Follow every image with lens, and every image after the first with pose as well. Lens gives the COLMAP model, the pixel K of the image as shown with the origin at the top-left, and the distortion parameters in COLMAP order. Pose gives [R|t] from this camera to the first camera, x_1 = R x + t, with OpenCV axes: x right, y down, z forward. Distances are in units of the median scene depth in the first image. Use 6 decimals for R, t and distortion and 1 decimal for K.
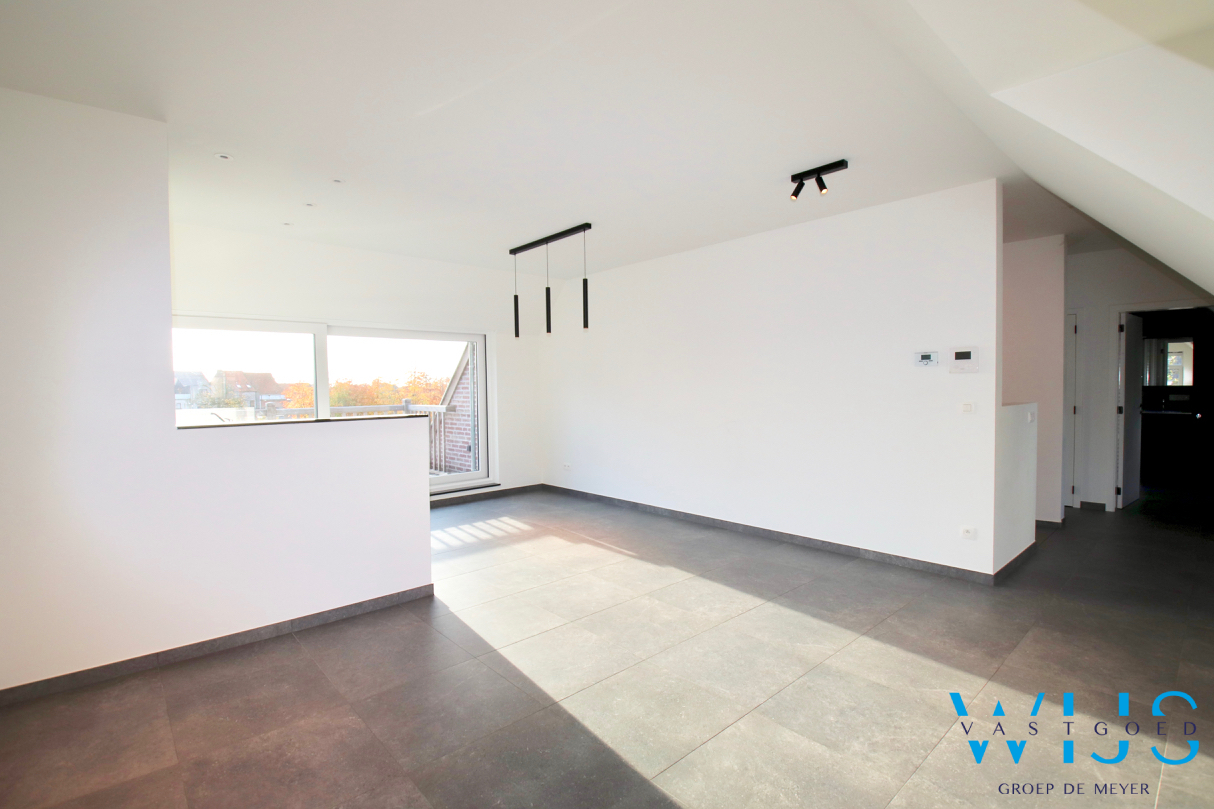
lens RADIAL K [[564.8, 0, 588.9], [0, 564.8, 403.2], [0, 0, 1]] dist [0.021998, -0.027723]
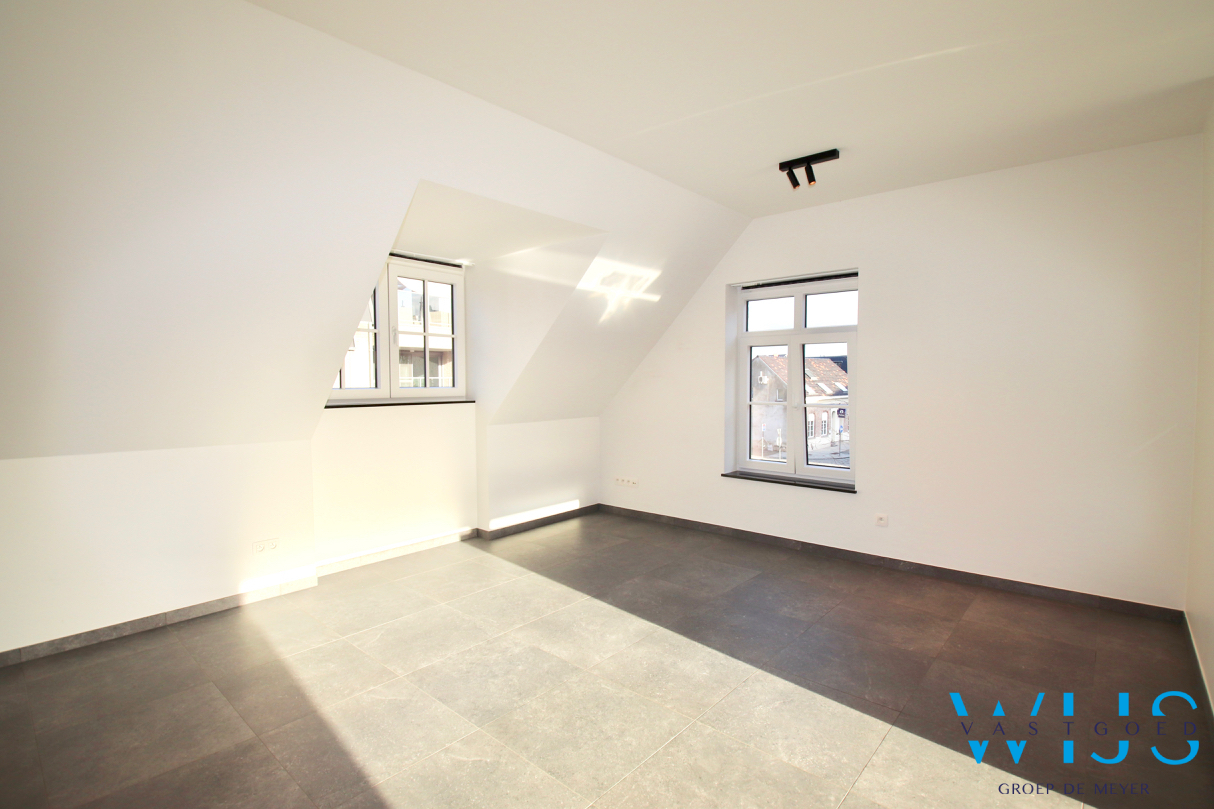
lens RADIAL K [[577.4, 0, 621.0], [0, 577.4, 400.9], [0, 0, 1]] dist [0.021967, -0.030429]
pose [[-0.985882, 0.023038, -0.165850, 0.344800], [0.011232, 0.997358, 0.071774, -0.065894], [0.167065, 0.068898, -0.983536, 1.834814]]
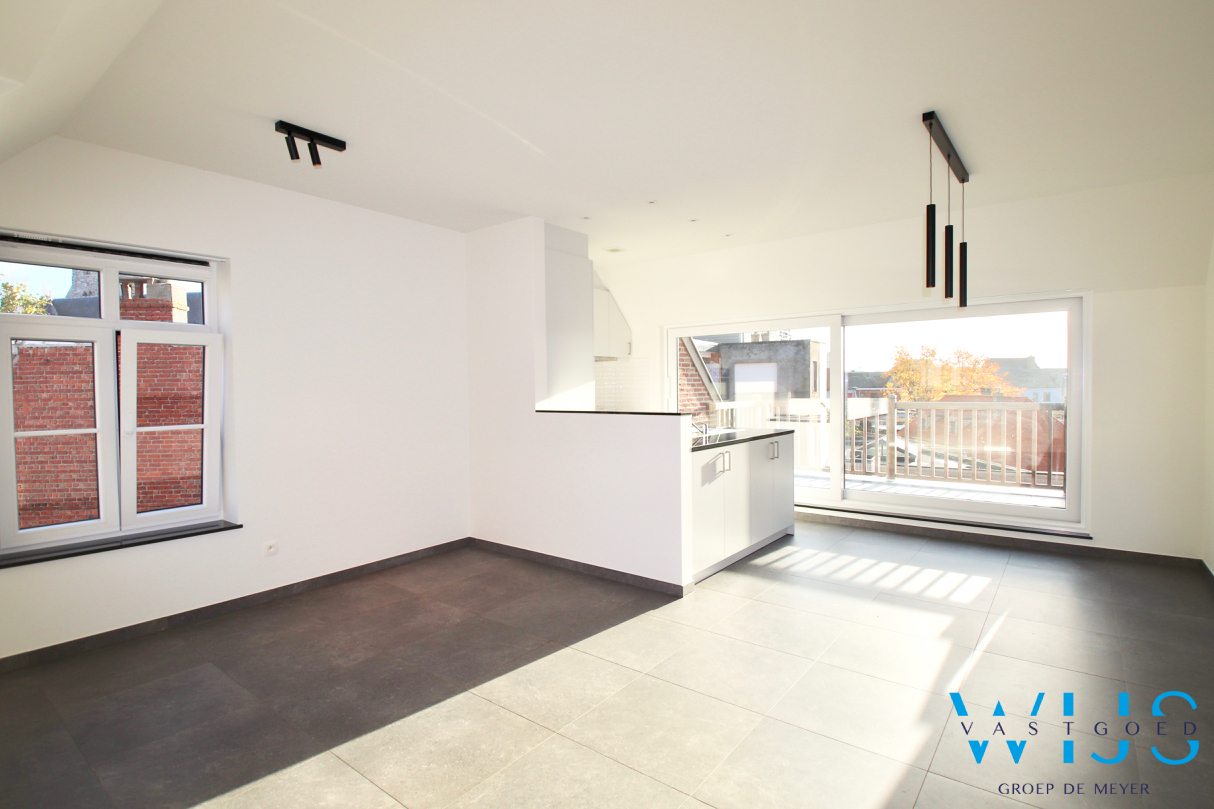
lens RADIAL K [[584.8, 0, 604.9], [0, 584.8, 403.8], [0, 0, 1]] dist [0.031802, -0.032274]
pose [[0.198122, 0.043471, -0.979213, 0.944496], [-0.021452, 0.998969, 0.040008, -0.048877], [0.979943, 0.013080, 0.198850, 0.931131]]
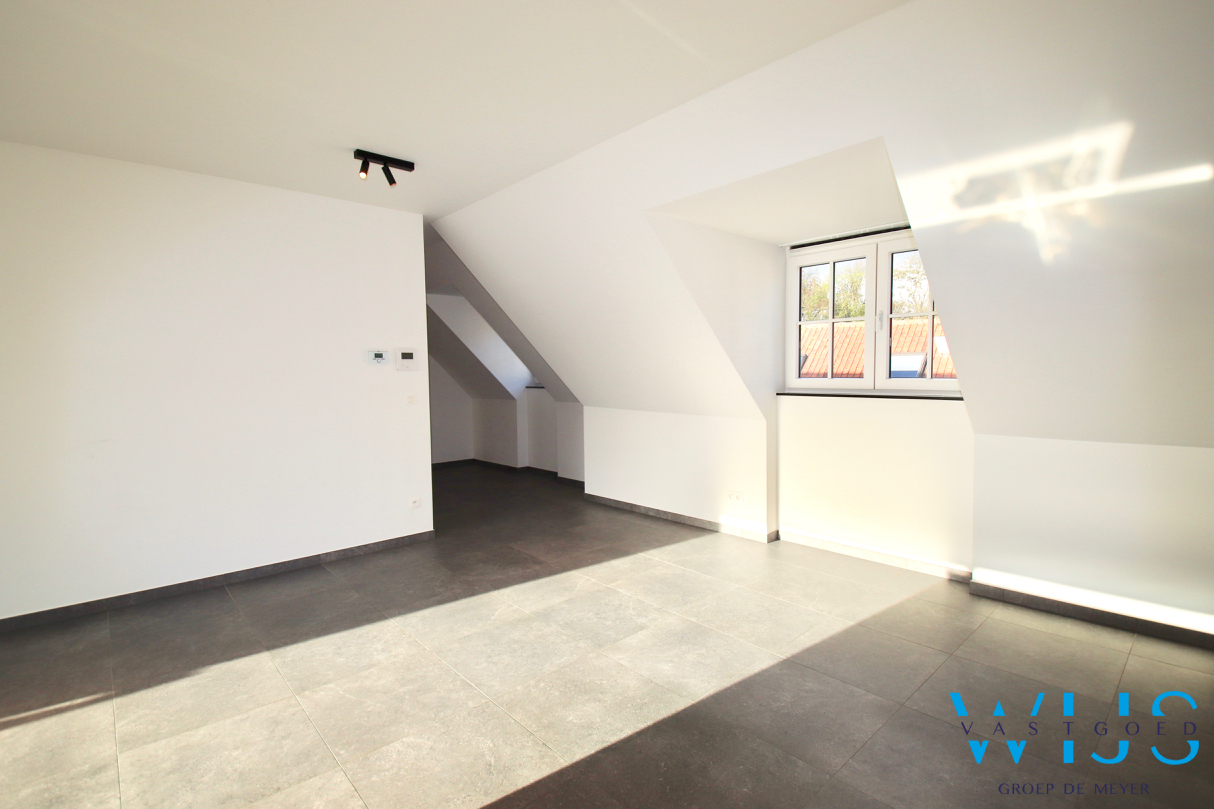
lens RADIAL K [[584.8, 0, 604.9], [0, 584.8, 403.8], [0, 0, 1]] dist [0.031802, -0.032274]
pose [[-0.025018, -0.045237, 0.998663, -0.806896], [0.045873, 0.997871, 0.046351, -0.029871], [-0.998634, 0.046971, -0.022889, 0.857794]]
